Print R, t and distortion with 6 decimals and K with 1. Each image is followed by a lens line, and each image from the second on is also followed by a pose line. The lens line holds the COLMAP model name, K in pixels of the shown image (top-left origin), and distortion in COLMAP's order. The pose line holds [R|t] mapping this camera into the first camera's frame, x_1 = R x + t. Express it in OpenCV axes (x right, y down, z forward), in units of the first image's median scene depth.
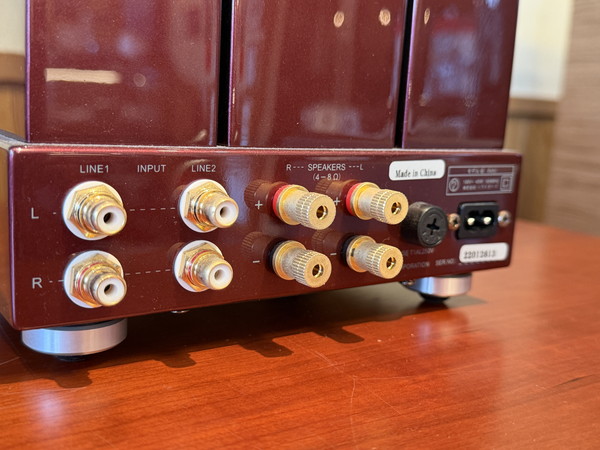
lens RADIAL K [[693.7, 0, 300.0], [0, 693.7, 225.0], [0, 0, 1]] dist [0.175065, -0.502386]
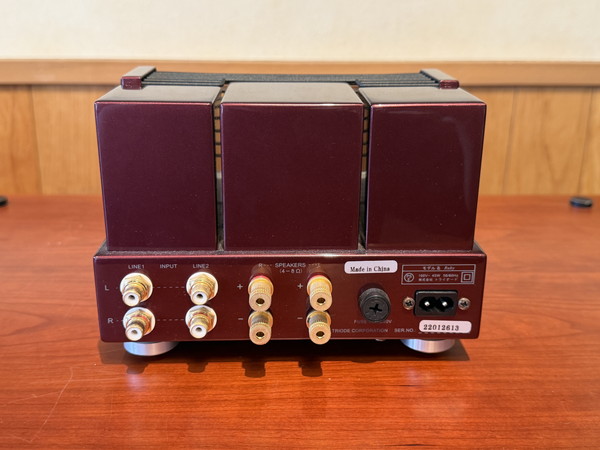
lens RADIAL K [[693.7, 0, 300.0], [0, 693.7, 225.0], [0, 0, 1]] dist [0.175065, -0.502386]
pose [[0.842853, 0.129011, -0.522452, 0.742759], [-0.054054, 0.986225, 0.156328, -0.361015], [0.535423, -0.103521, 0.838216, -0.232625]]
